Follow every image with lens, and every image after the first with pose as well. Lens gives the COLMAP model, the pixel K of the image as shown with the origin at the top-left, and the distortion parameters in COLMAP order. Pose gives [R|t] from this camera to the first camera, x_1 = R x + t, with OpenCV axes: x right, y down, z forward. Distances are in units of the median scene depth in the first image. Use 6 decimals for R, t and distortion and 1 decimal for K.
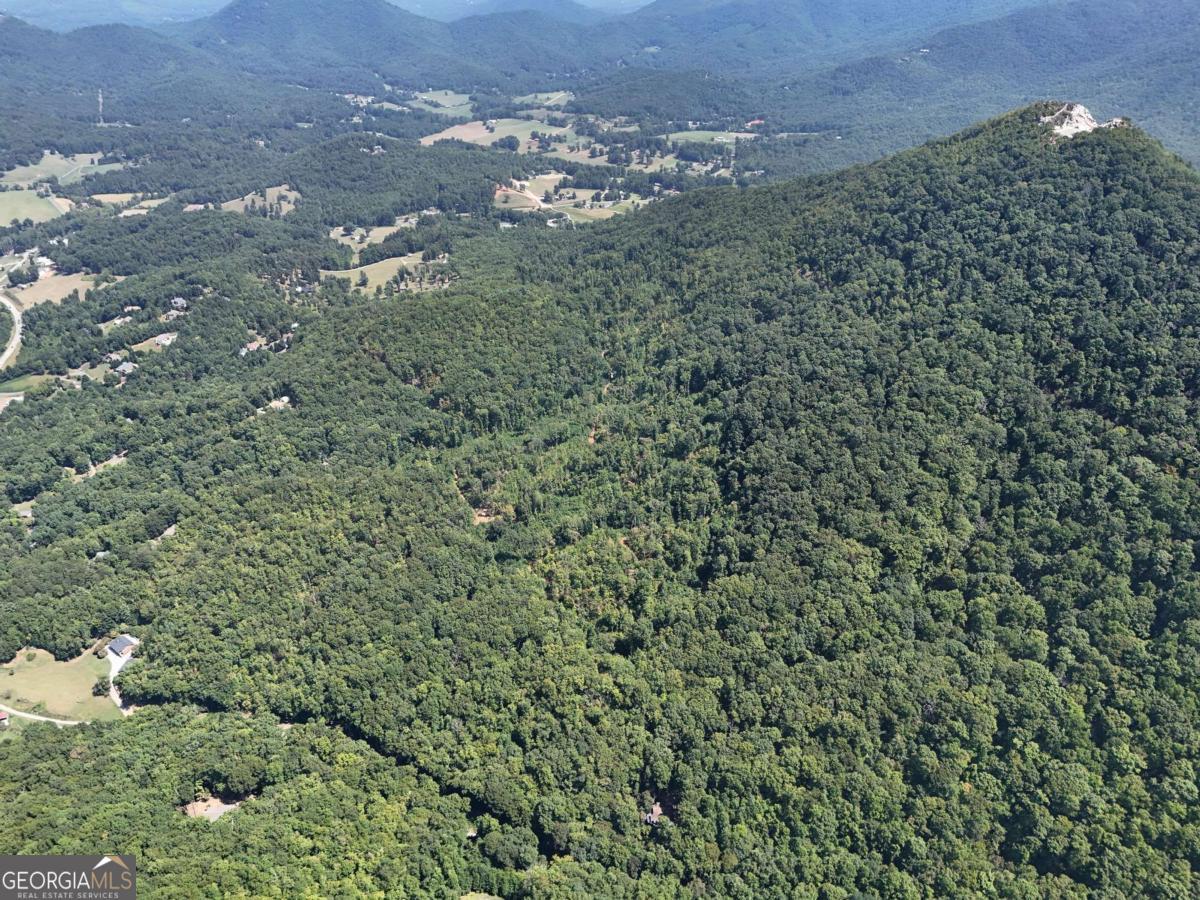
lens RADIAL K [[884.3, 0, 604.9], [0, 884.3, 452.1], [0, 0, 1]] dist [0.075097, -0.071599]
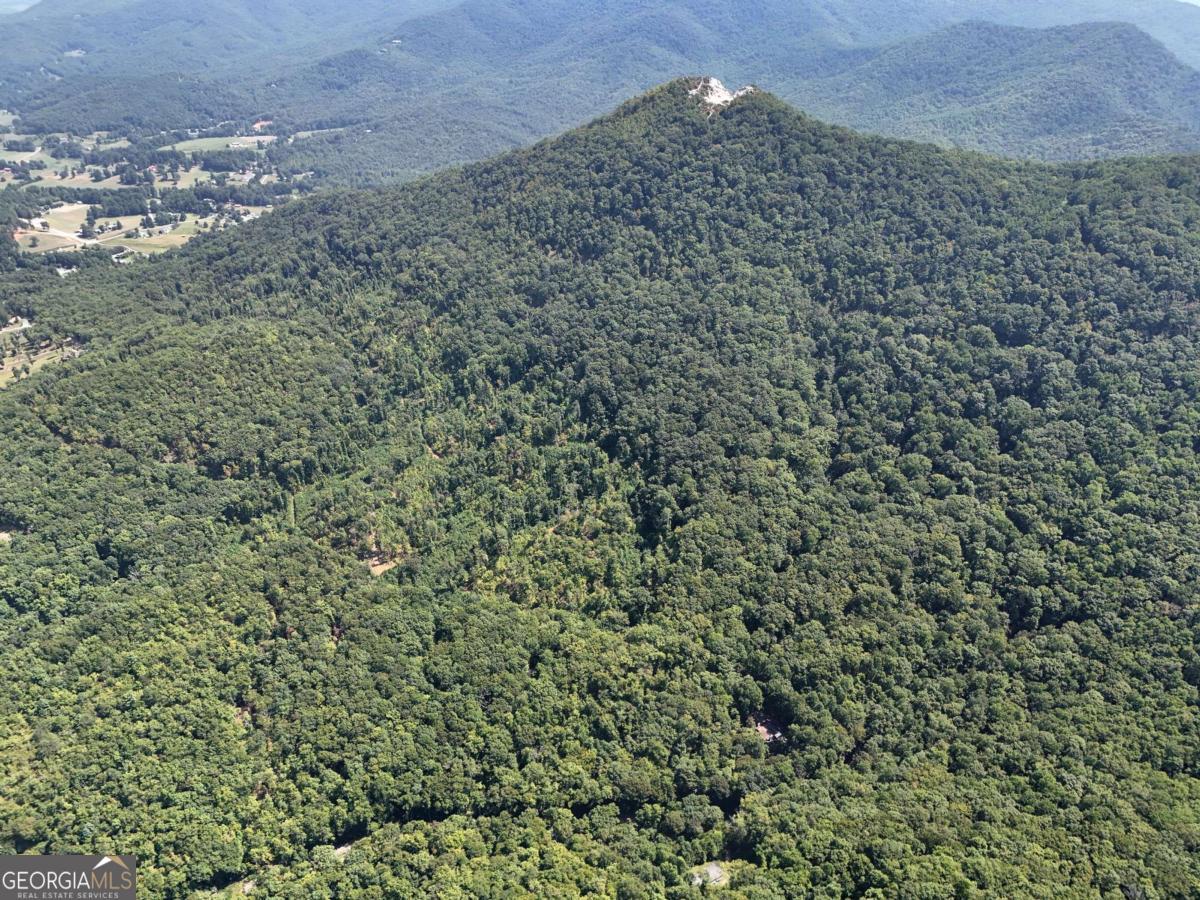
lens RADIAL K [[884.3, 0, 604.9], [0, 884.3, 452.1], [0, 0, 1]] dist [0.075097, -0.071599]
pose [[0.821444, -0.283400, 0.494888, -0.402885], [0.279816, 0.956437, 0.083254, -0.055215], [-0.496924, 0.070090, 0.864959, 0.083050]]
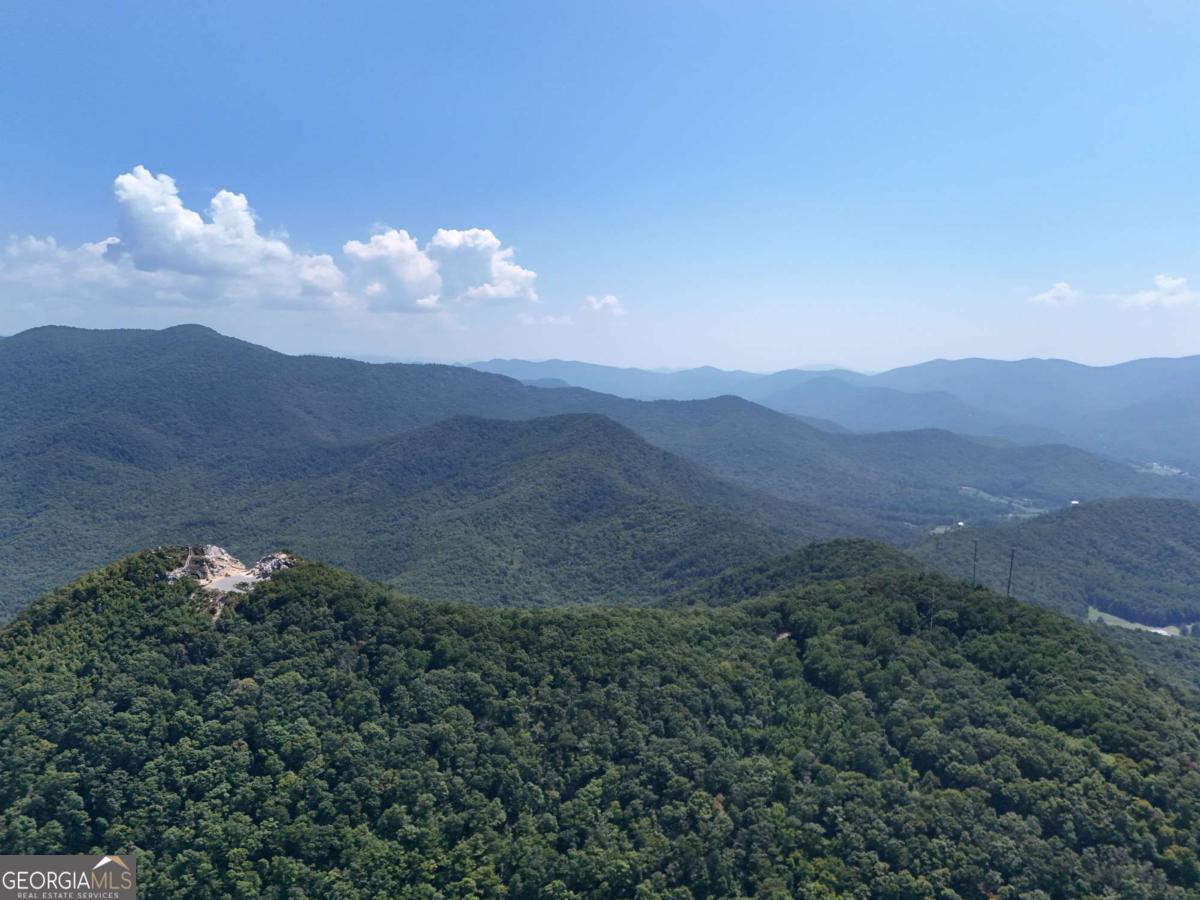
lens RADIAL K [[880.8, 0, 609.1], [0, 880.8, 450.6], [0, 0, 1]] dist [0.068260, -0.064328]
pose [[0.377168, -0.112795, 0.919250, 0.008055], [0.456297, 0.886362, -0.078460, -0.308670], [-0.805938, 0.449044, 0.385775, 0.538178]]
